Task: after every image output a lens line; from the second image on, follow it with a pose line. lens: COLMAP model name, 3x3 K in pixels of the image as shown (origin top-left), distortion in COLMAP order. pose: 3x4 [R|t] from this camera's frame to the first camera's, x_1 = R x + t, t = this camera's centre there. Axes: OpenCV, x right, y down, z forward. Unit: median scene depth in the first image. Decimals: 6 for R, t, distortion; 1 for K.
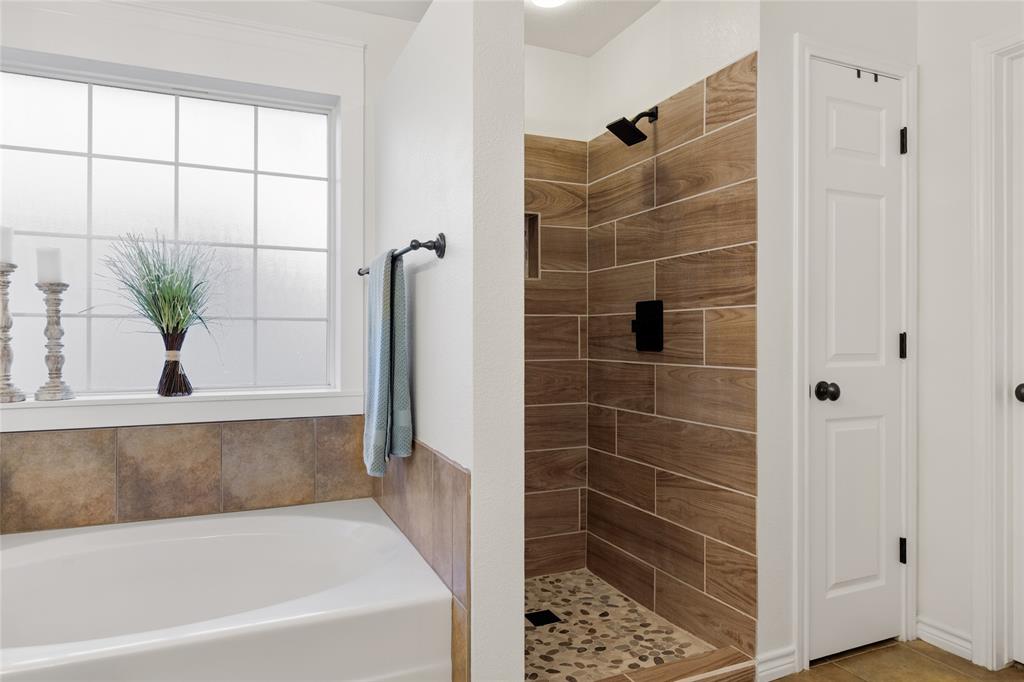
lens RADIAL K [[641.8, 0, 510.4], [0, 641.8, 338.7], [0, 0, 1]] dist [0.007169, -0.007077]
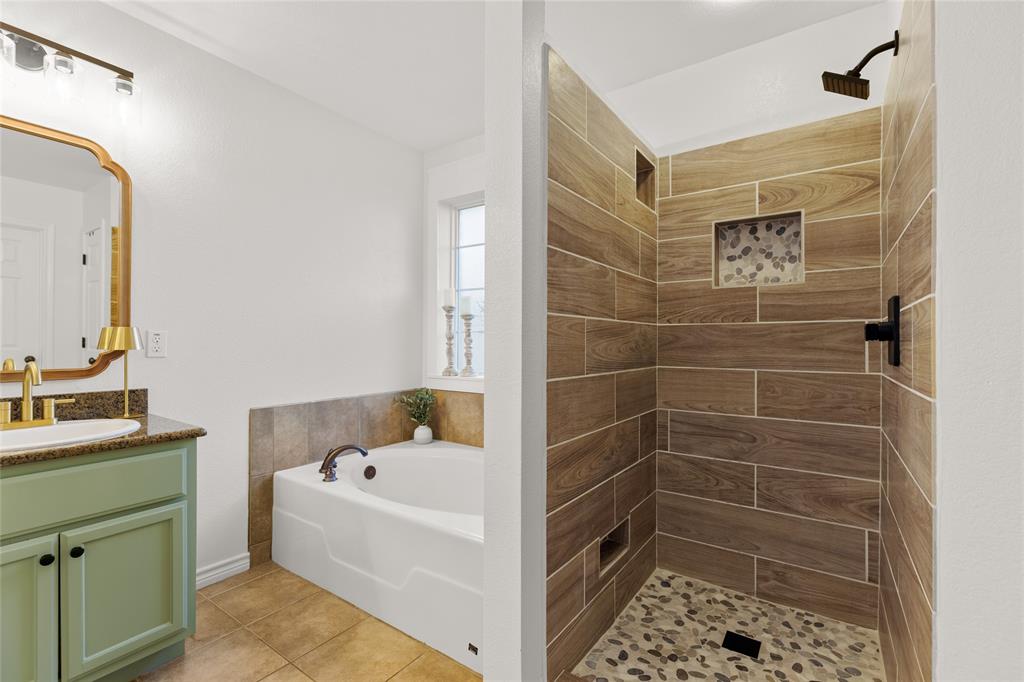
lens RADIAL K [[458.7, 0, 506.2], [0, 458.7, 342.9], [0, 0, 1]] dist [0.002194, 0.000483]
pose [[0.511261, 0.002291, -0.859422, 0.428178], [-0.009673, 0.999948, -0.003089, -0.000661], [0.859371, 0.009893, 0.511257, 0.339216]]
